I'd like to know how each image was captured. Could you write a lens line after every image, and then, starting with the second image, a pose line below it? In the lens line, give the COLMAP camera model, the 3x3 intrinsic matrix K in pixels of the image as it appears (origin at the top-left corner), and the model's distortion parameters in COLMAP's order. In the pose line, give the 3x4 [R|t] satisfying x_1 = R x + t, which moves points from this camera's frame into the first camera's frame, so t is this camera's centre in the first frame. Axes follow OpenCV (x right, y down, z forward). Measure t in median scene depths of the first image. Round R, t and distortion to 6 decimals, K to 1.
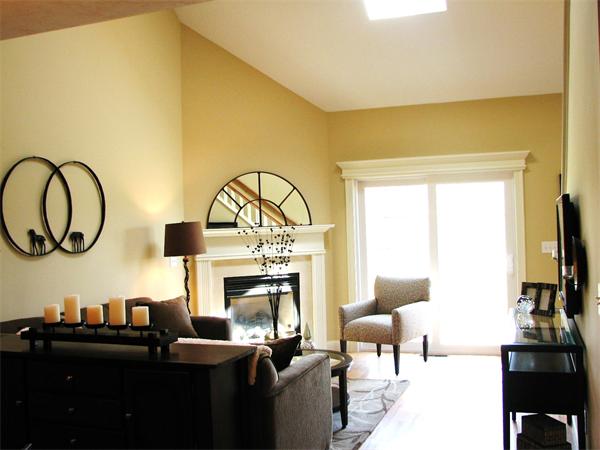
lens RADIAL K [[649.8, 0, 300.0], [0, 649.8, 225.0], [0, 0, 1]] dist [-0.209304, 0.306226]
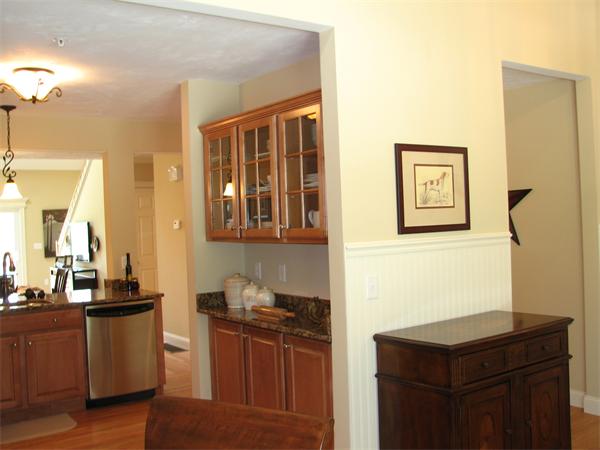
lens RADIAL K [[649.8, 0, 300.0], [0, 649.8, 225.0], [0, 0, 1]] dist [-0.209304, 0.306226]
pose [[0.559477, 0.001243, 0.828845, -0.830920], [0.023941, 0.999557, -0.017660, 0.024067], [-0.828500, 0.029724, 0.559200, -0.842707]]
